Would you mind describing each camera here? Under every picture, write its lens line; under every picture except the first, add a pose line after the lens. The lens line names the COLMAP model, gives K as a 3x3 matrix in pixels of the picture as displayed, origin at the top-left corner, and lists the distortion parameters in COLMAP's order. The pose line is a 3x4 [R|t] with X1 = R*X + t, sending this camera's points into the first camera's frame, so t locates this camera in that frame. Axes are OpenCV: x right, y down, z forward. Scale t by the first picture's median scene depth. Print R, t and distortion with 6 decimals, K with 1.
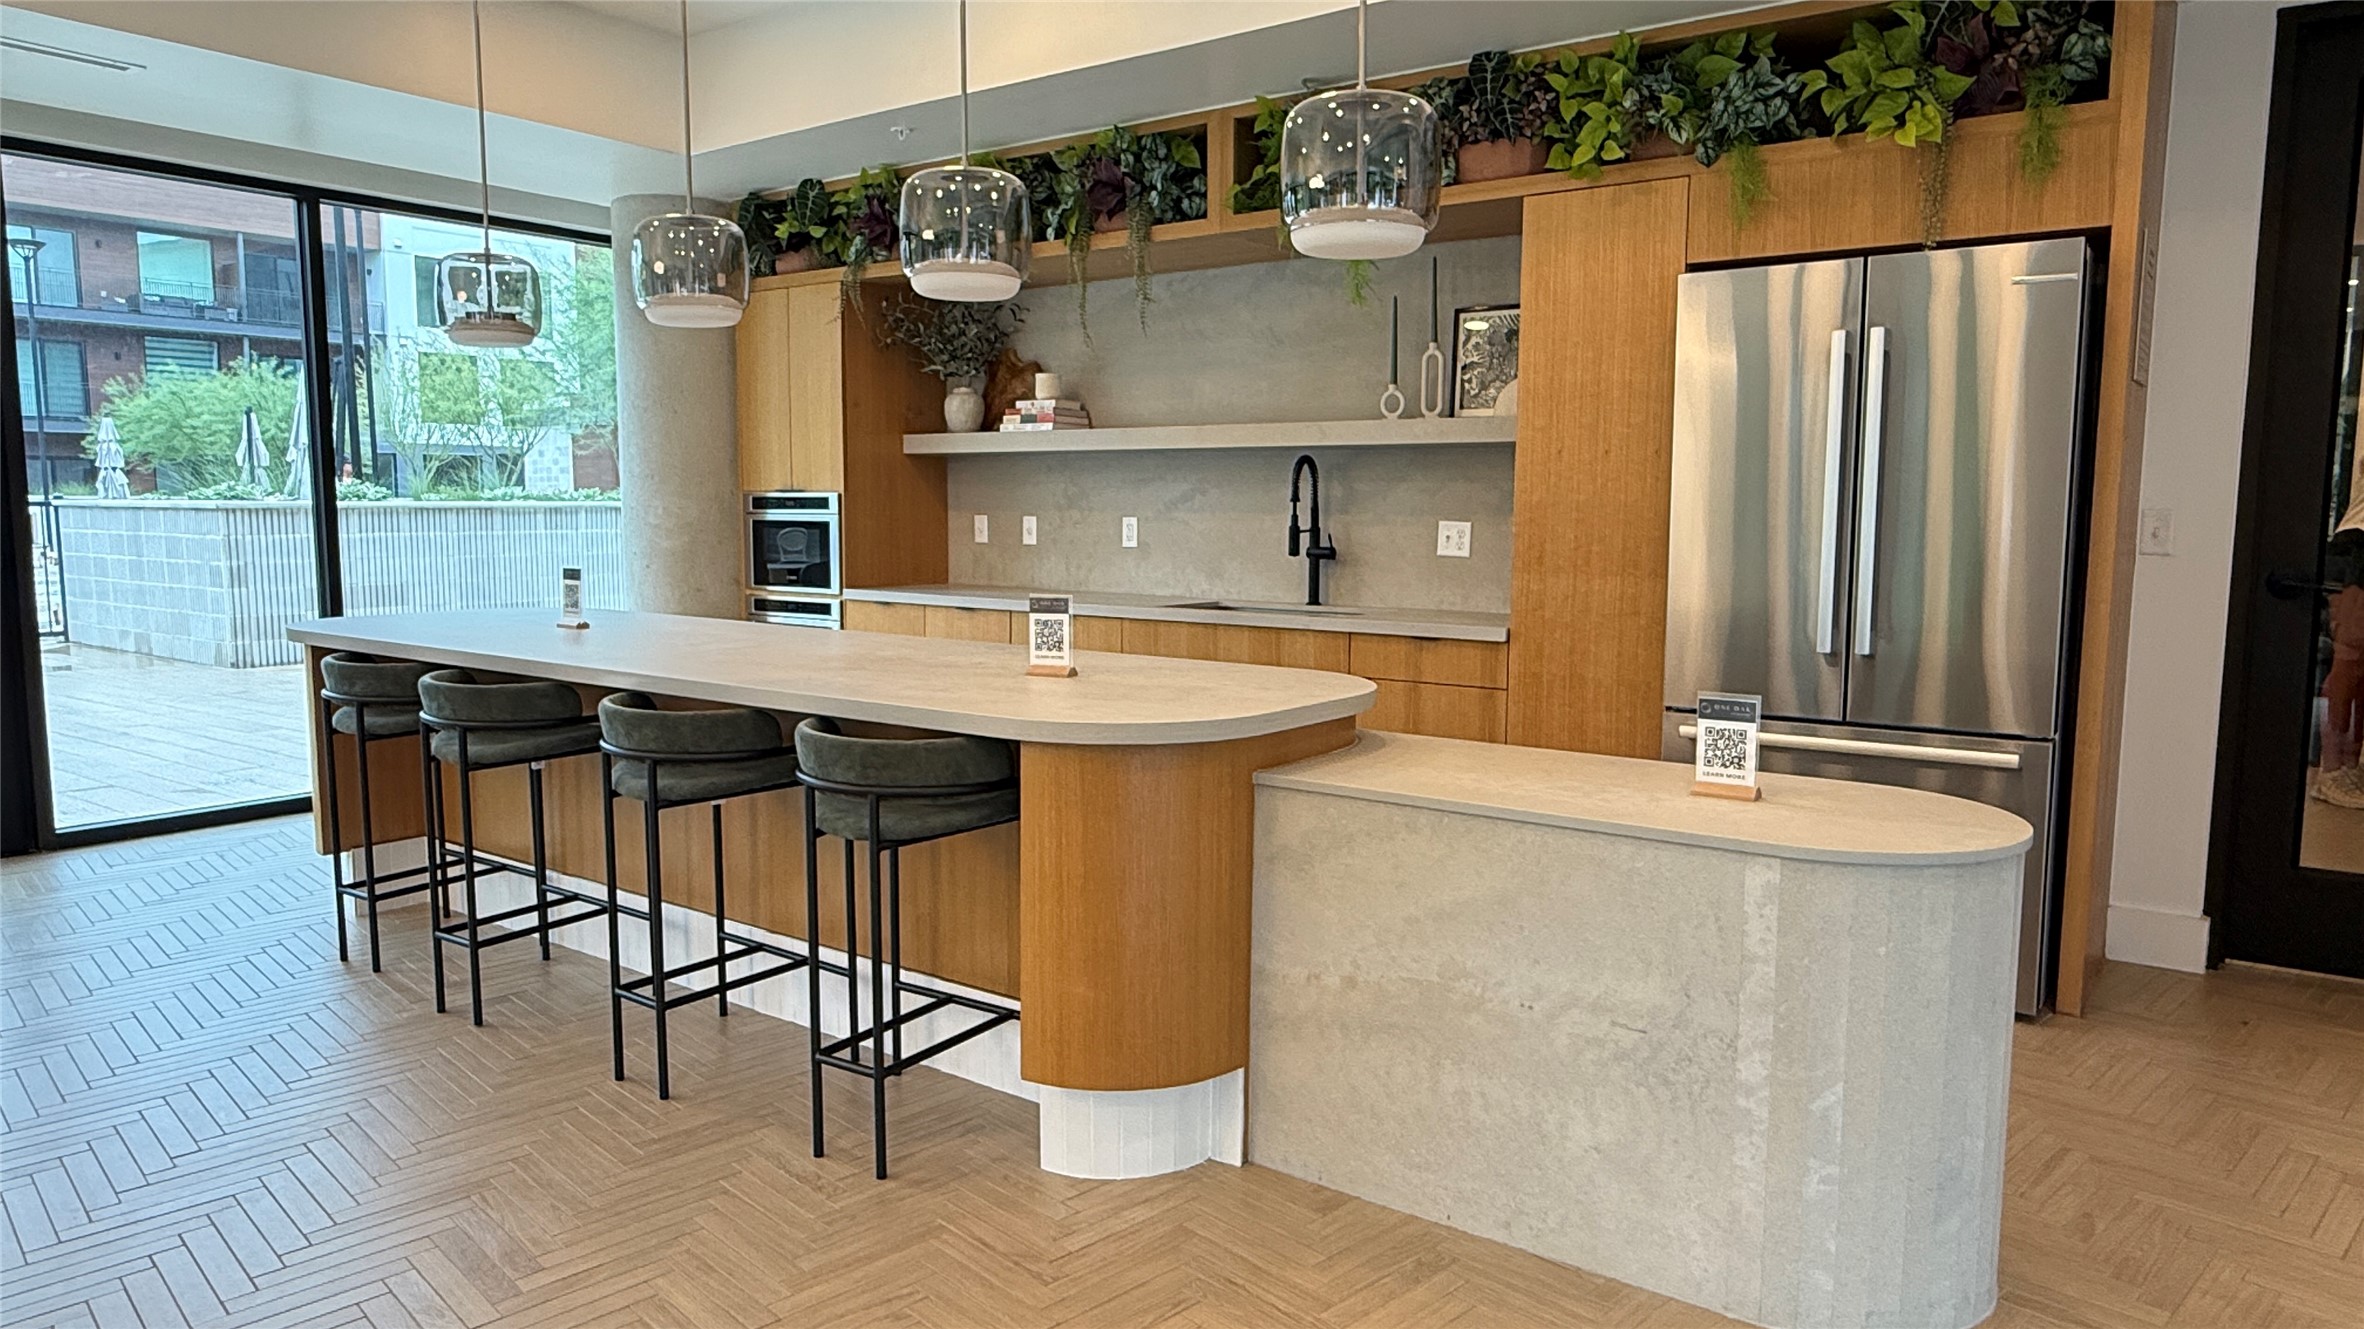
lens RADIAL K [[1470.8, 0, 1182.0], [0, 1470.8, 664.5], [0, 0, 1]] dist [-0.000806, 0.000043]
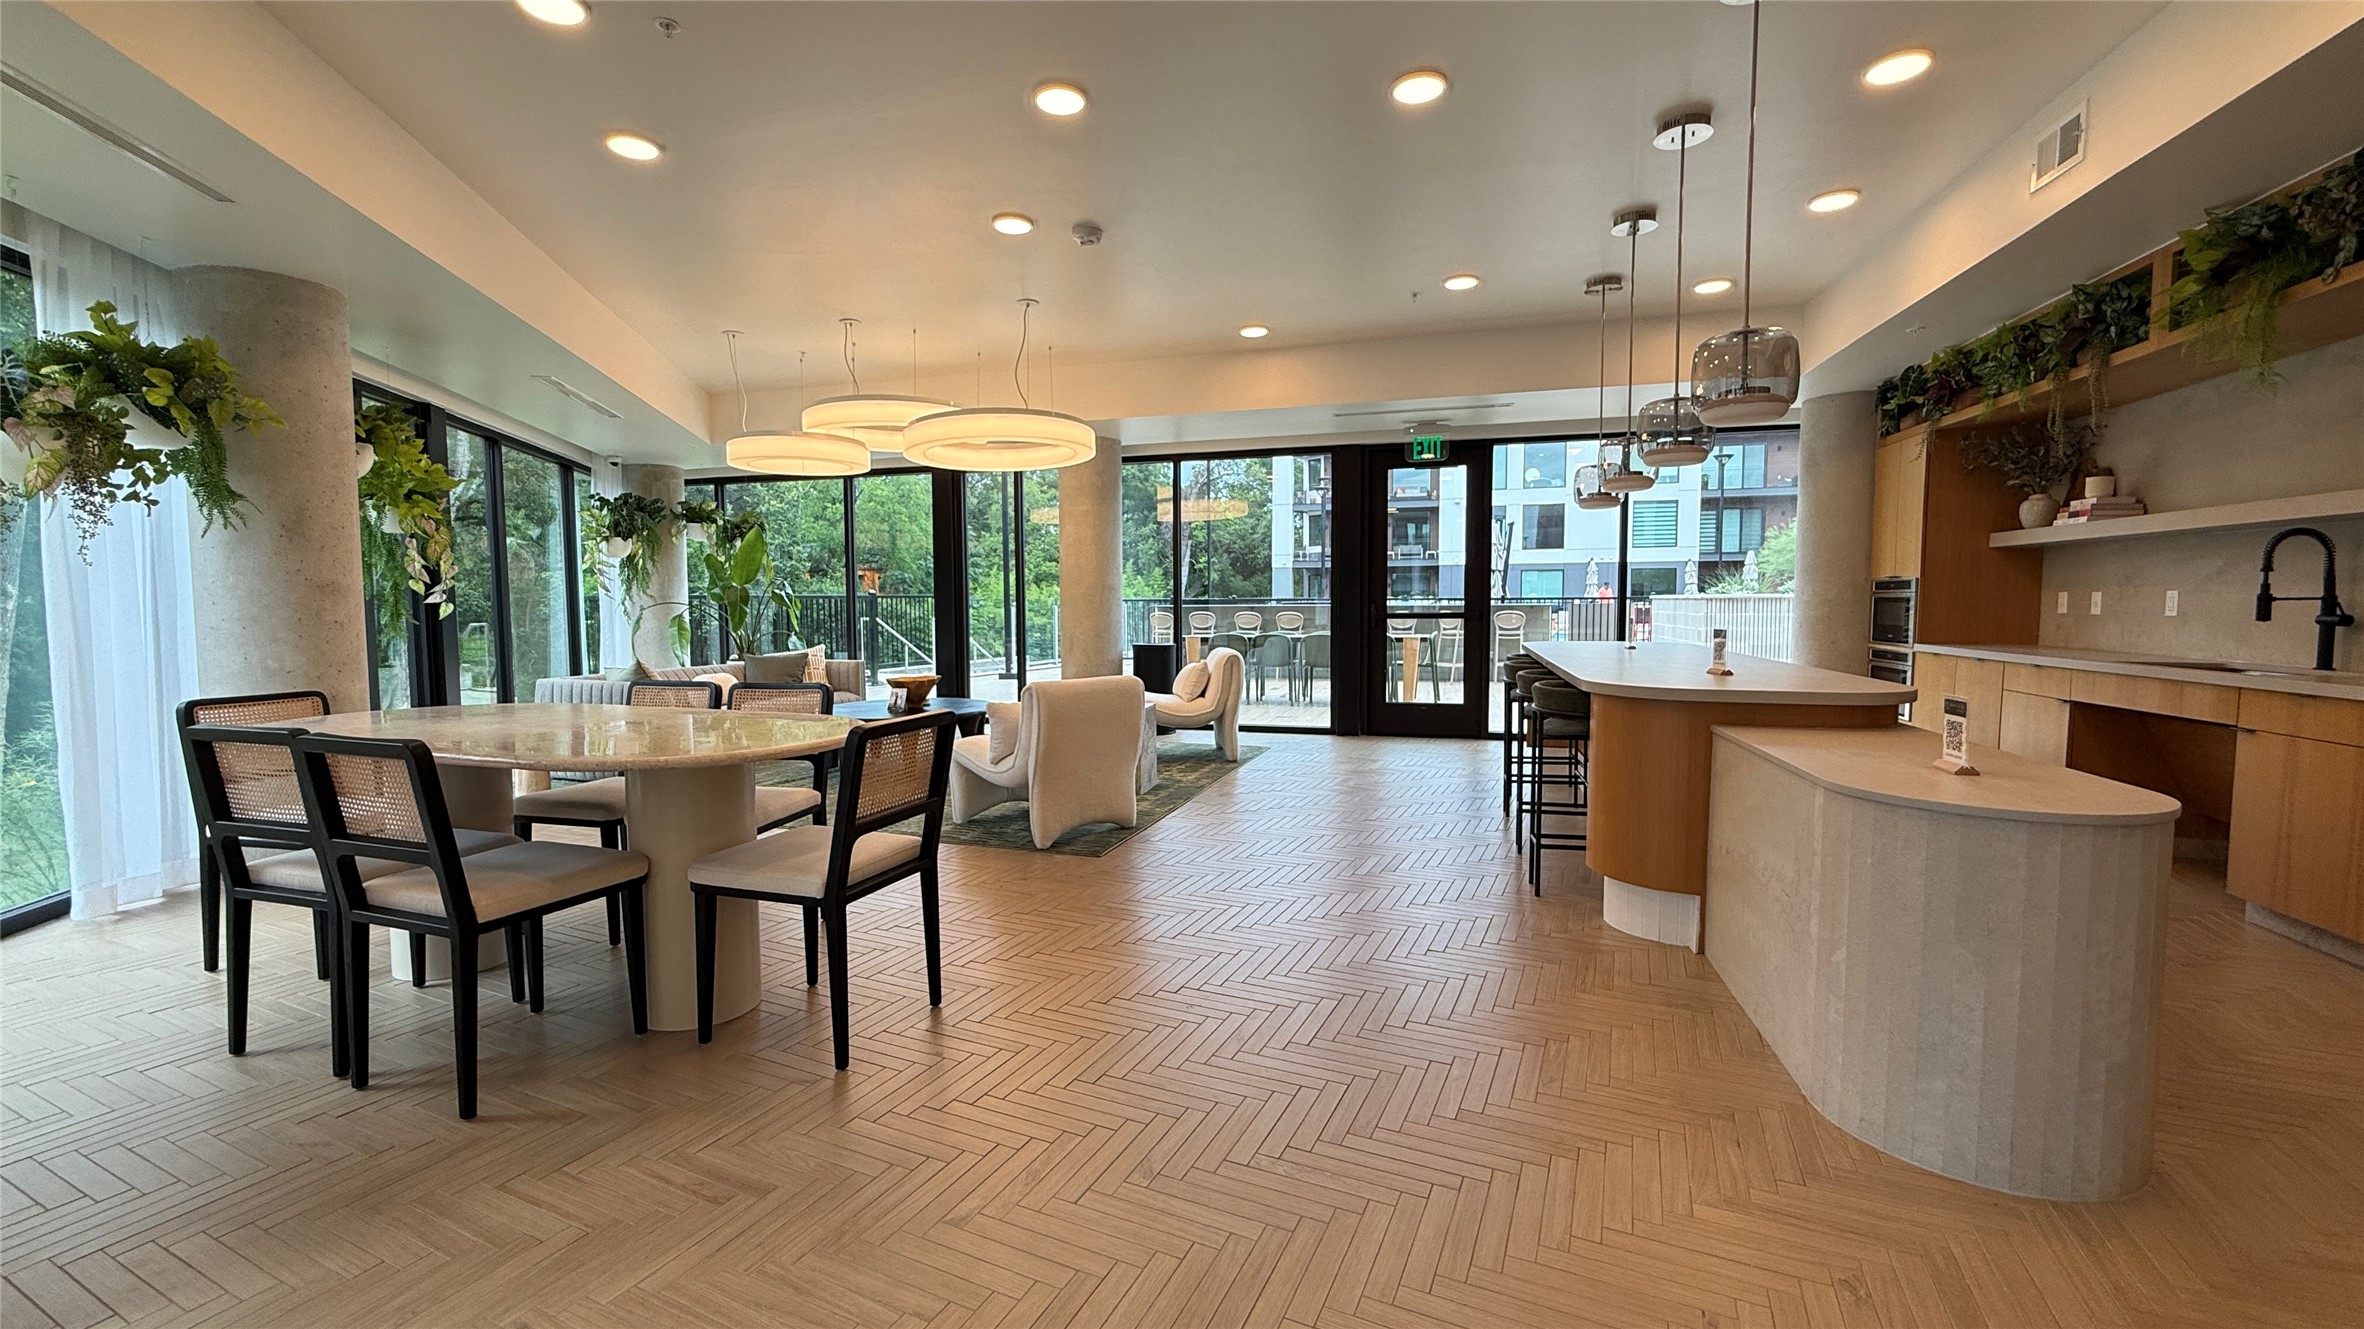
lens RADIAL K [[951.2, 0, 1182.0], [0, 951.2, 664.5], [0, 0, 1]] dist [0.000062, -0.000049]
pose [[0.341184, 0.055959, -0.938329, 0.412831], [-0.098289, 0.994878, 0.023593, 0.017784], [0.934844, 0.084178, 0.344937, 0.011119]]
